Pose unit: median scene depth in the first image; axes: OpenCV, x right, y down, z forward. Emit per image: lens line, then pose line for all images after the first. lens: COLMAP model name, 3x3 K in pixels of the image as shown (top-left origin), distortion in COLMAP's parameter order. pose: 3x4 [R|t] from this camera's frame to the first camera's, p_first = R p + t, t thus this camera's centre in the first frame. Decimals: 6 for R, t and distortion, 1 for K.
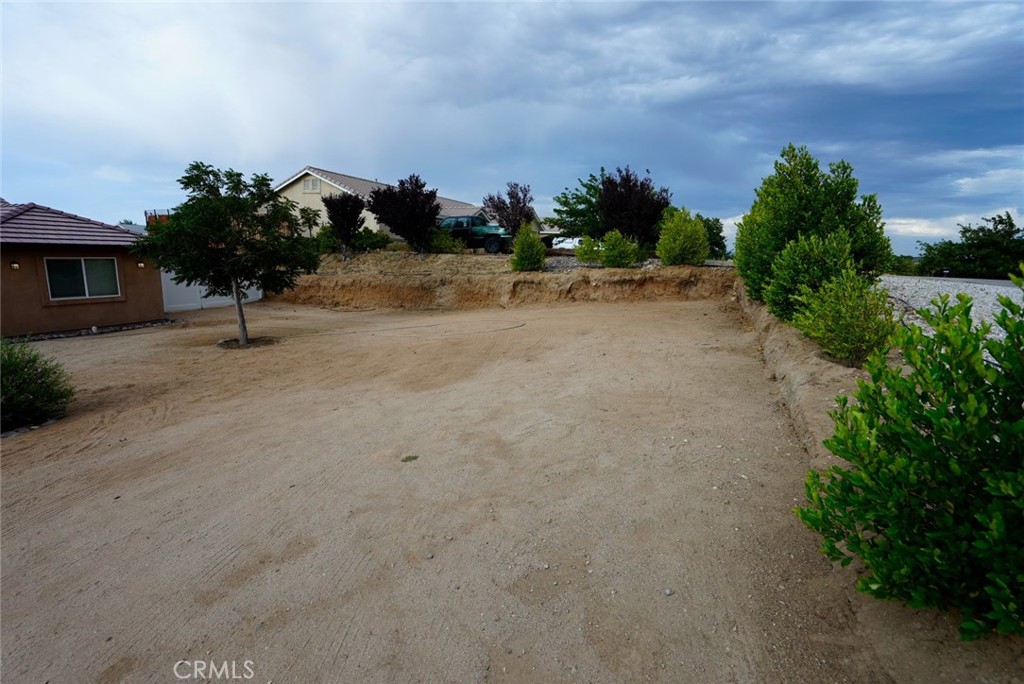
lens RADIAL K [[476.3, 0, 503.4], [0, 476.3, 349.6], [0, 0, 1]] dist [-0.056356, 0.018398]
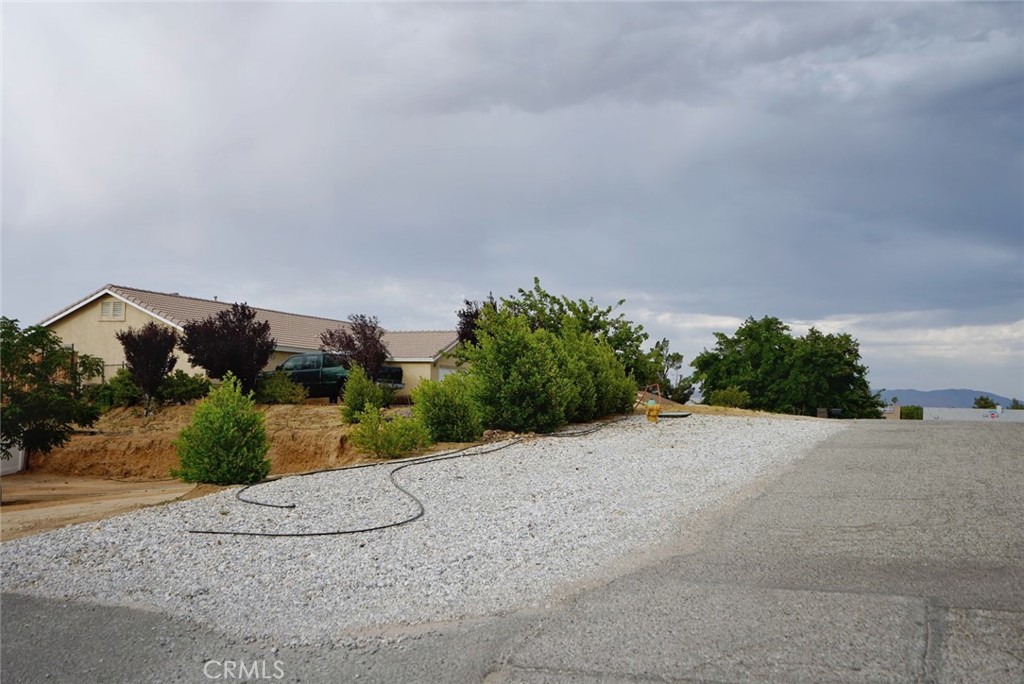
lens RADIAL K [[1047.0, 0, 512.0], [0, 1047.0, 342.0], [0, 0, 1]] dist [0.092445, 0.015996]
pose [[0.999079, -0.018094, -0.038913, 0.364131], [0.007449, 0.966117, -0.257998, 0.157776], [0.042263, 0.257470, 0.965362, -0.720545]]
